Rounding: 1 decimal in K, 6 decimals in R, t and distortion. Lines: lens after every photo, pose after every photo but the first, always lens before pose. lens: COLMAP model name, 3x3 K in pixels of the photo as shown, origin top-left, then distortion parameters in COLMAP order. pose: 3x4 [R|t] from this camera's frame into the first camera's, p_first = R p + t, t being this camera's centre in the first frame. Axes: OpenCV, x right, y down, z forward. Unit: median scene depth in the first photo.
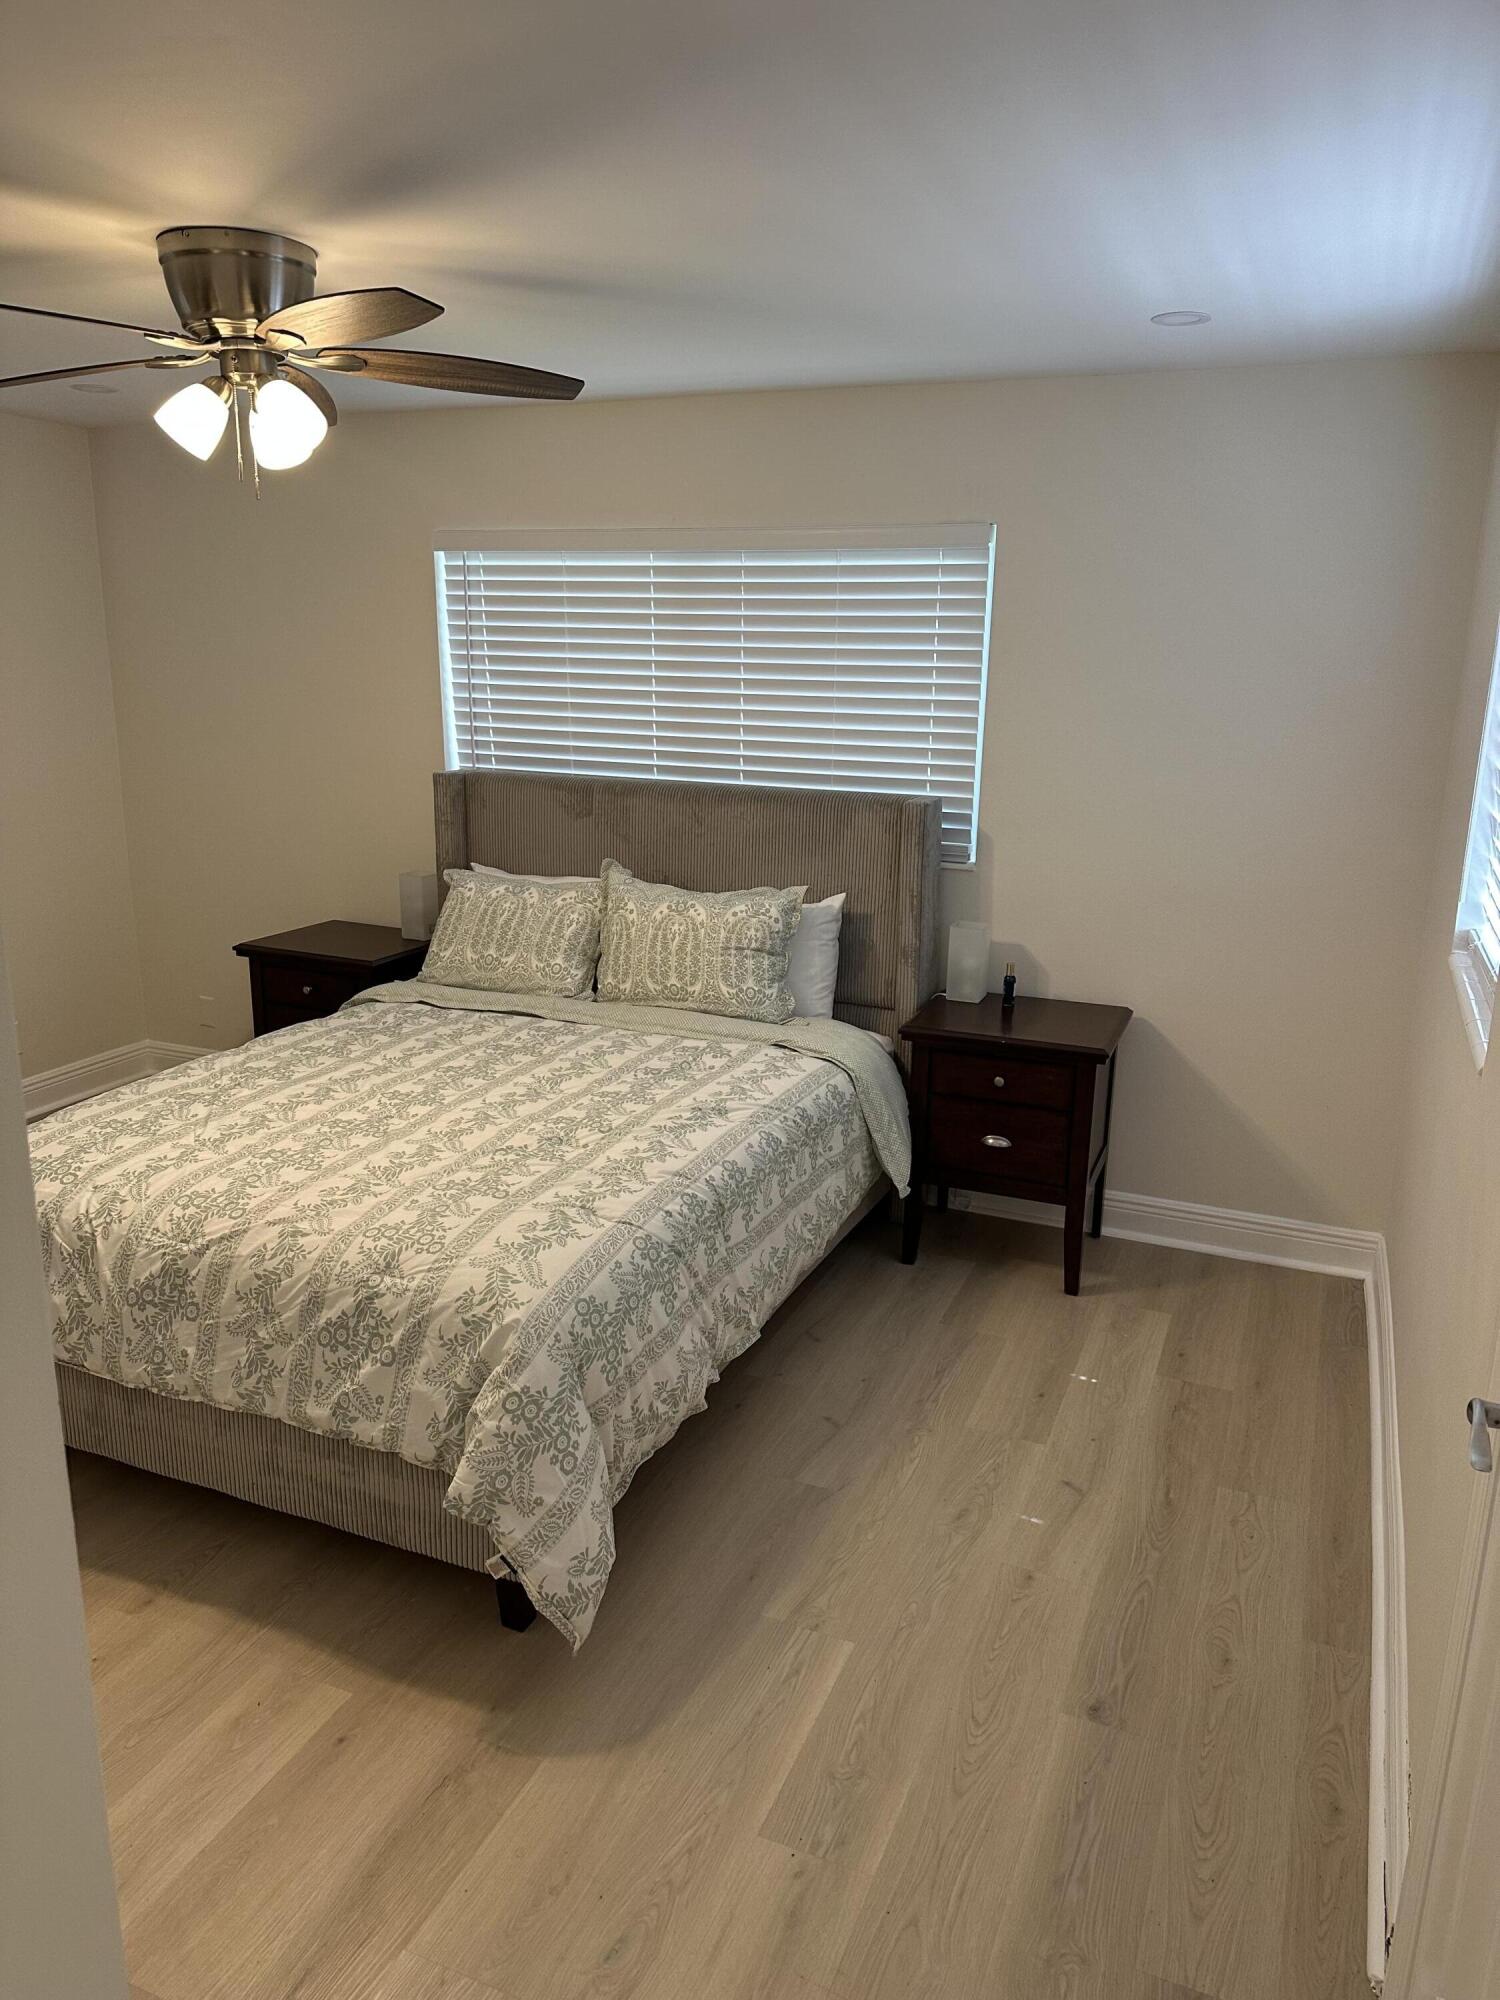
lens RADIAL K [[1391.8, 0, 750.0], [0, 1391.8, 1000.0], [0, 0, 1]] dist [0.152107, -0.293396]
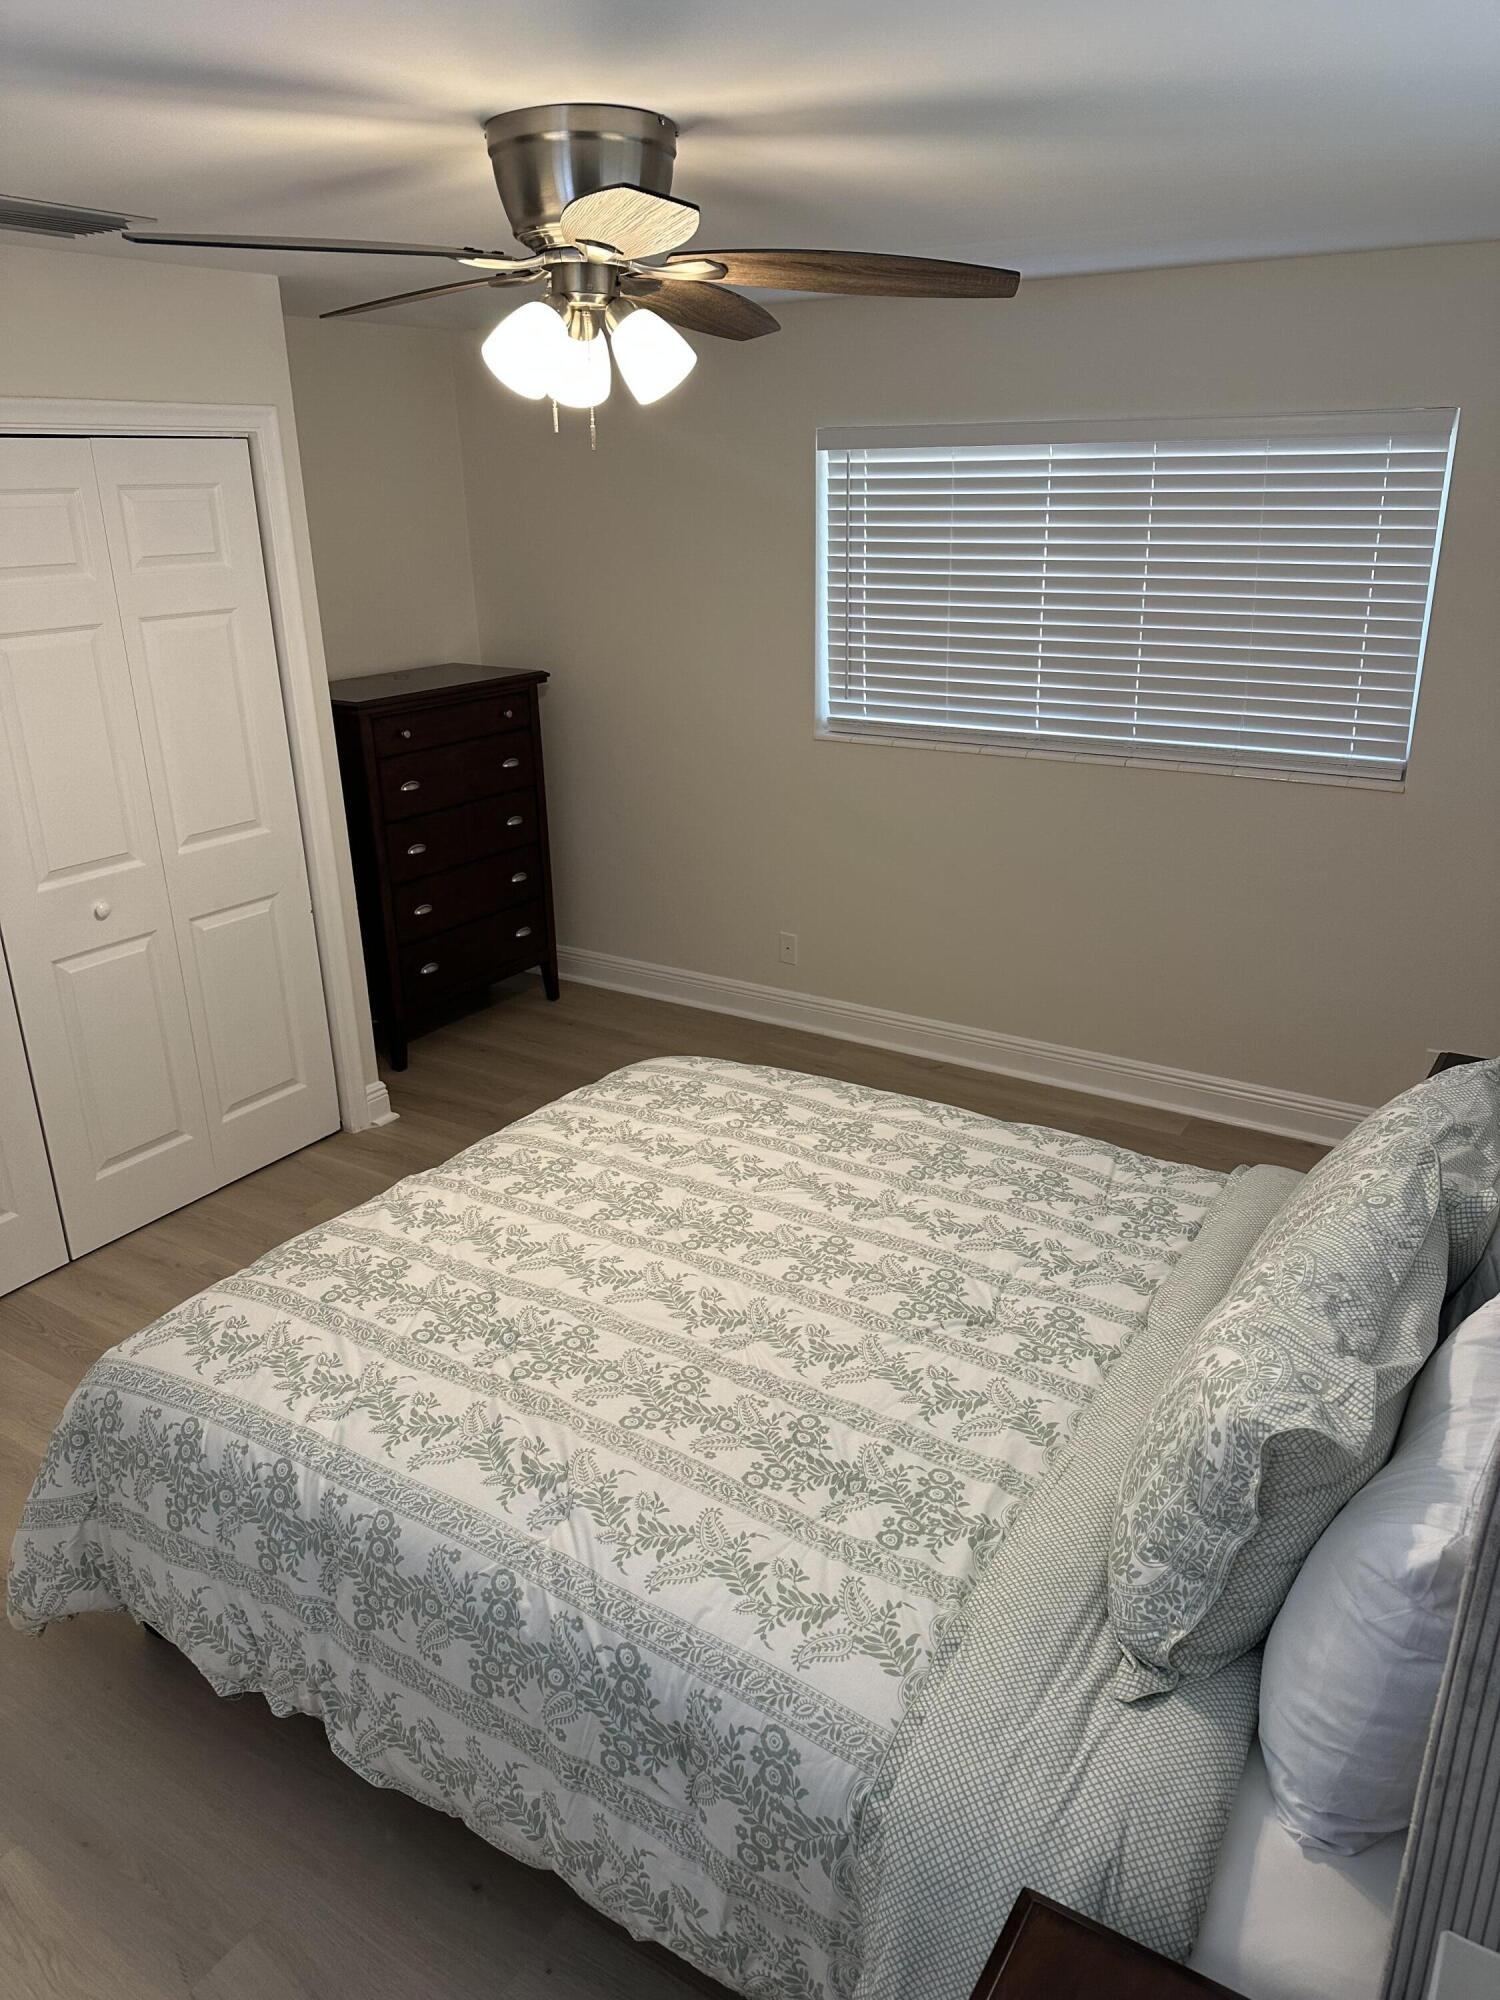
lens RADIAL K [[1391.8, 0, 750.0], [0, 1391.8, 1000.0], [0, 0, 1]] dist [0.152107, -0.293396]
pose [[-0.152039, 0.330173, -0.931595, 0.407887], [-0.244287, 0.900757, 0.359111, -0.307300], [0.957710, 0.282176, -0.056293, 1.002504]]
